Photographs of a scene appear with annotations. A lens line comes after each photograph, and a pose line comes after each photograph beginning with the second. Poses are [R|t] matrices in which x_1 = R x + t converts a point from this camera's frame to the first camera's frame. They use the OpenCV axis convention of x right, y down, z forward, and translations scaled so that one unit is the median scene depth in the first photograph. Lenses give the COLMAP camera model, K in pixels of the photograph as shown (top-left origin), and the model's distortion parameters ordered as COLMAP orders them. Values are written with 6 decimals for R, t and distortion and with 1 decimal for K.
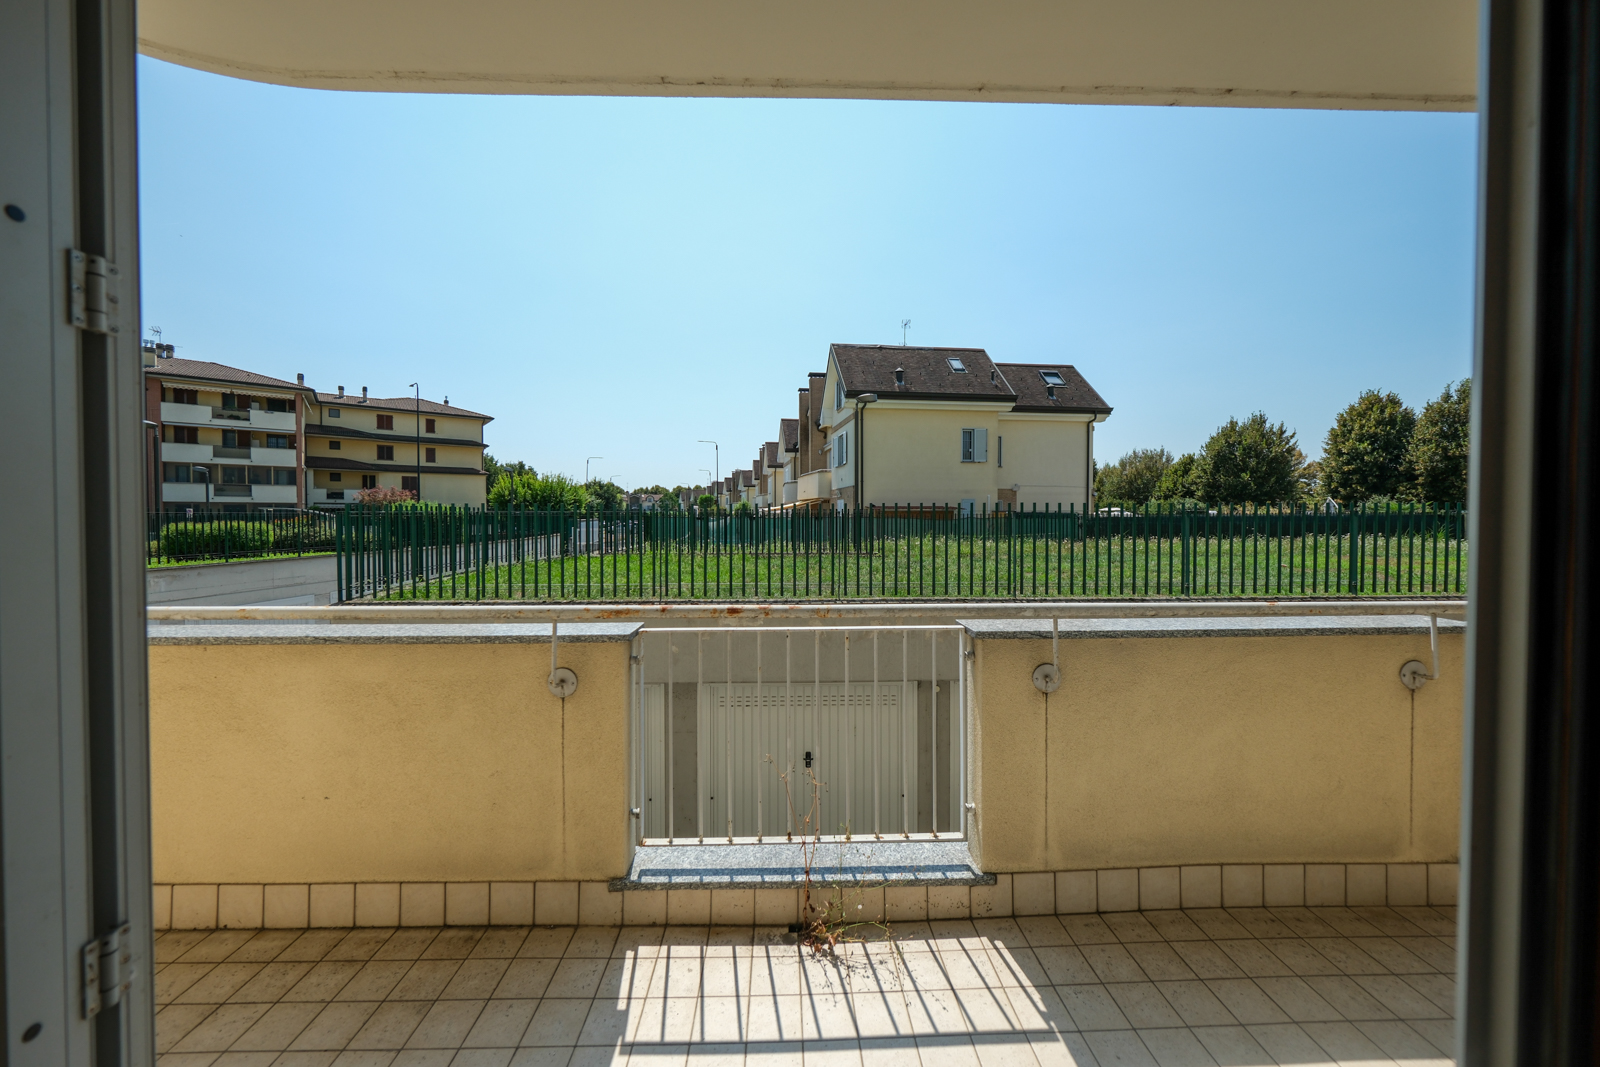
lens RADIAL K [[557.4, 0, 801.3], [0, 557.4, 529.7], [0, 0, 1]] dist [-0.003242, 0.000662]
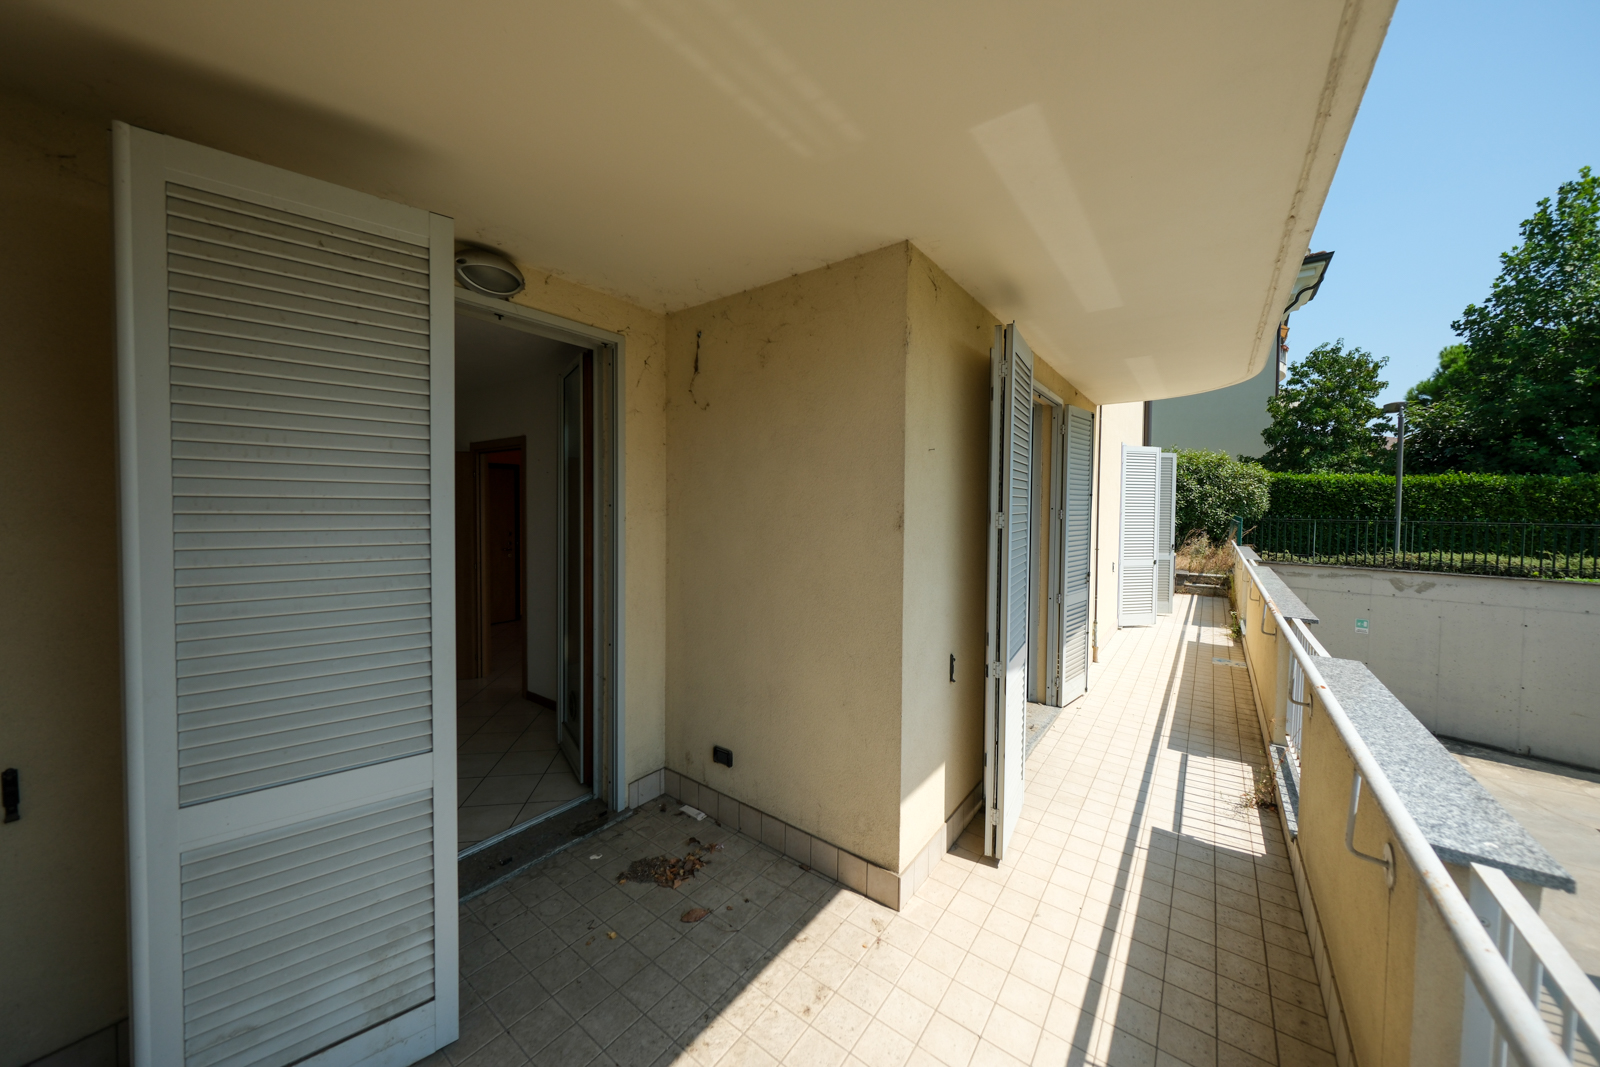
lens RADIAL K [[557.4, 0, 799.7], [0, 557.4, 524.8], [0, 0, 1]] dist [-0.003242, 0.000662]
pose [[-0.628030, 0.020073, -0.777930, 2.465019], [-0.015472, 0.999148, 0.038272, -0.196819], [0.778036, 0.036072, -0.627184, 1.026124]]
